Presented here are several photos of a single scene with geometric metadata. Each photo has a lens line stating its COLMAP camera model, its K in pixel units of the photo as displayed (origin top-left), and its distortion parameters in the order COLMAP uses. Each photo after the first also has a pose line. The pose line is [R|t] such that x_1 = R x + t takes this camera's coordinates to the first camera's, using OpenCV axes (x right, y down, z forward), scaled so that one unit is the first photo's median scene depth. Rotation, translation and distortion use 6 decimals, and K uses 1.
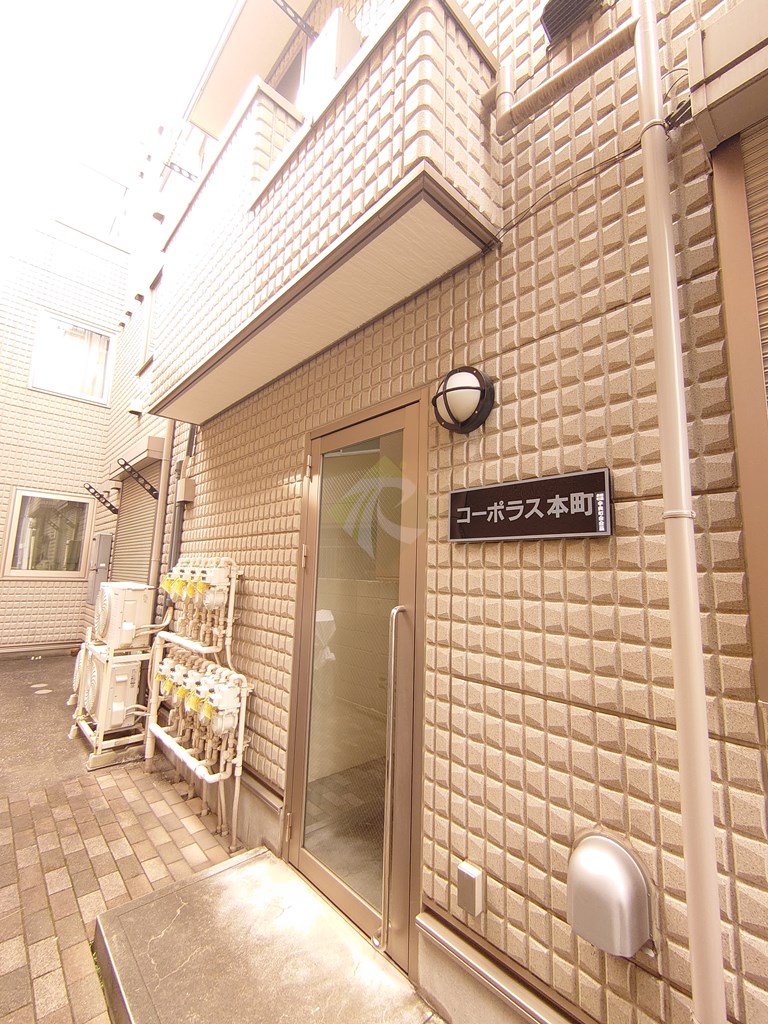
lens RADIAL K [[438.4, 0, 389.4], [0, 438.4, 508.9], [0, 0, 1]] dist [-0.000790, -0.001273]
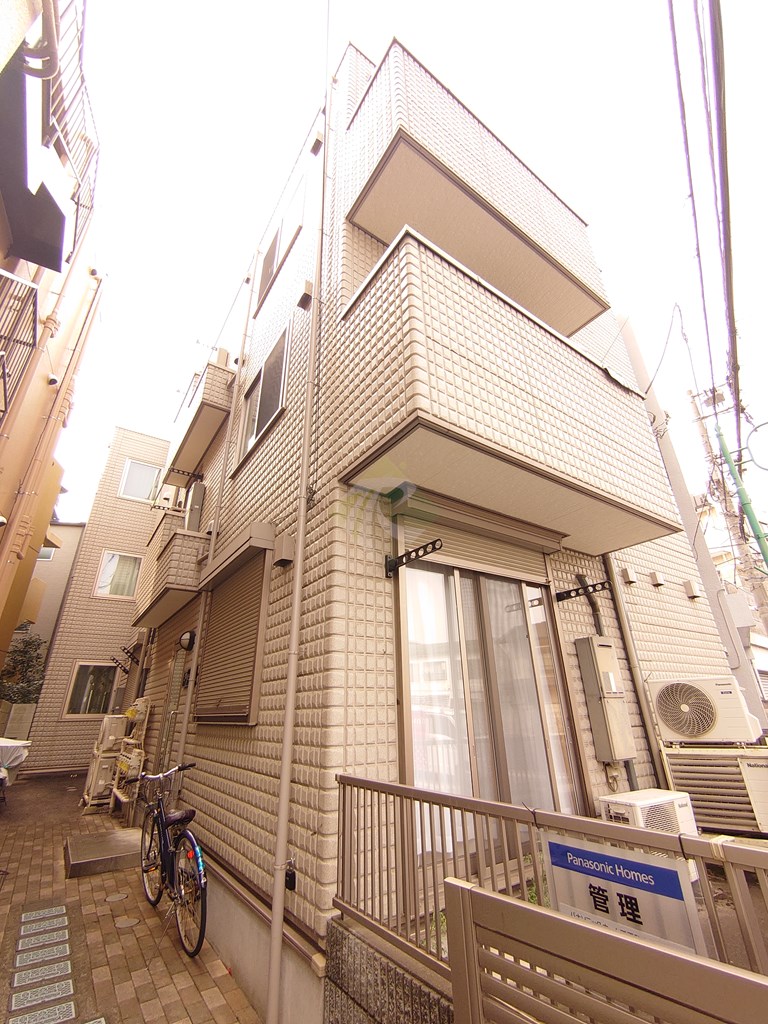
lens RADIAL K [[438.4, 0, 381.6], [0, 438.4, 515.6], [0, 0, 1]] dist [-0.000790, -0.001273]
pose [[0.988039, -0.099441, -0.117856, 0.922215], [0.063027, 0.957958, -0.279899, -0.061370], [0.140735, 0.269124, 0.952768, -0.963488]]
